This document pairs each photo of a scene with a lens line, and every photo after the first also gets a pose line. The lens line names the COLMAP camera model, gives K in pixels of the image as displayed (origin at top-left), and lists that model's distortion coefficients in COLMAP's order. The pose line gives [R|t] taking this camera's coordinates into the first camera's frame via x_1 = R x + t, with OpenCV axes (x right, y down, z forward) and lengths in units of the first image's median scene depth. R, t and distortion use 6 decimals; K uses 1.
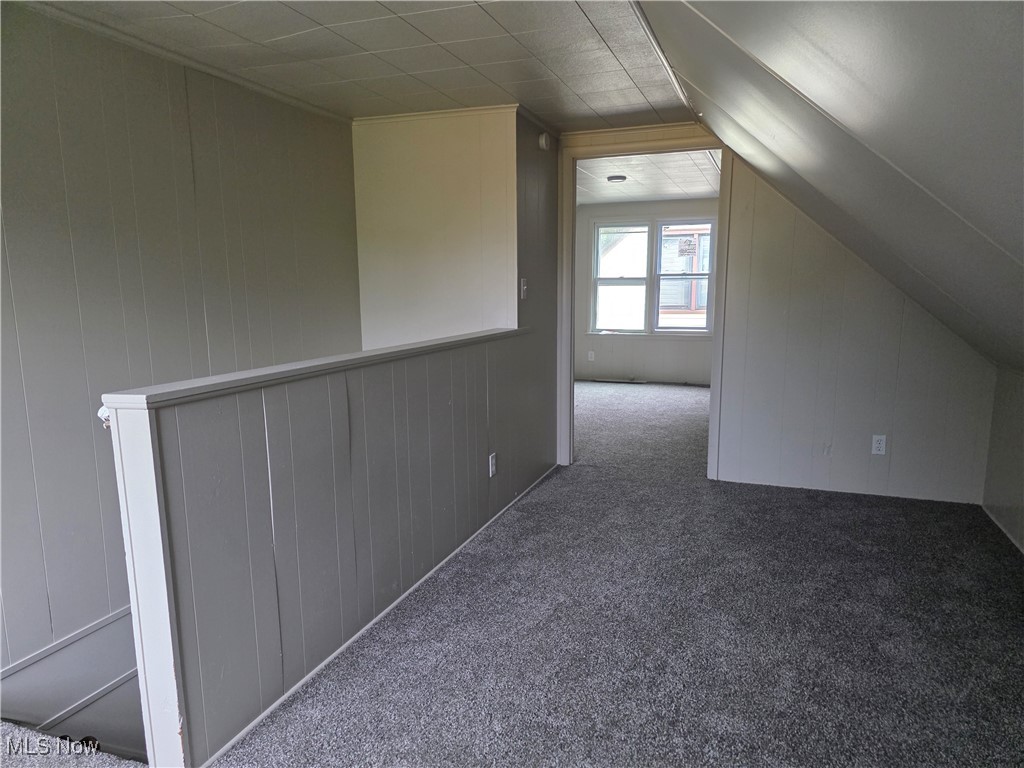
lens RADIAL K [[684.6, 0, 516.3], [0, 684.6, 399.0], [0, 0, 1]] dist [0.051290, -0.039185]
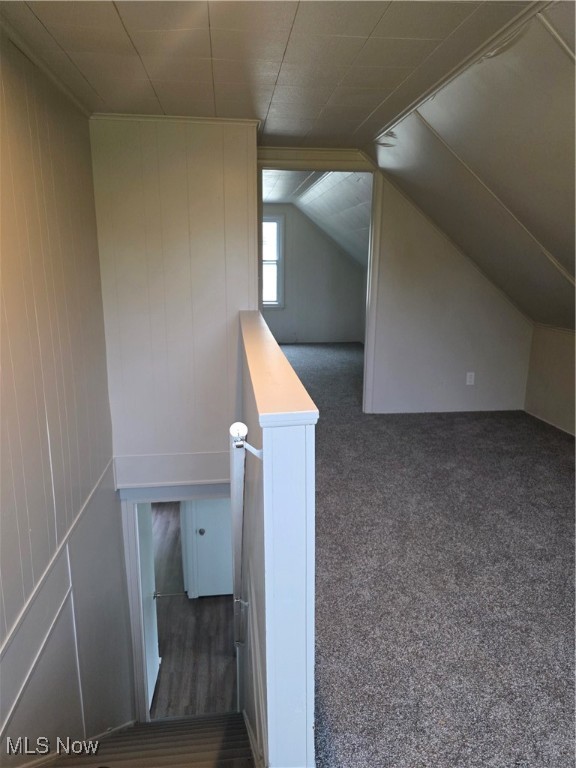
lens RADIAL K [[513.4, 0, 285.8], [0, 513.4, 384.6], [0, 0, 1]] dist [0.051290, -0.039185]
pose [[0.895948, -0.094930, 0.433897, -0.354261], [0.065551, 0.994456, 0.082217, -0.043543], [-0.439296, -0.045220, 0.897203, 0.150020]]
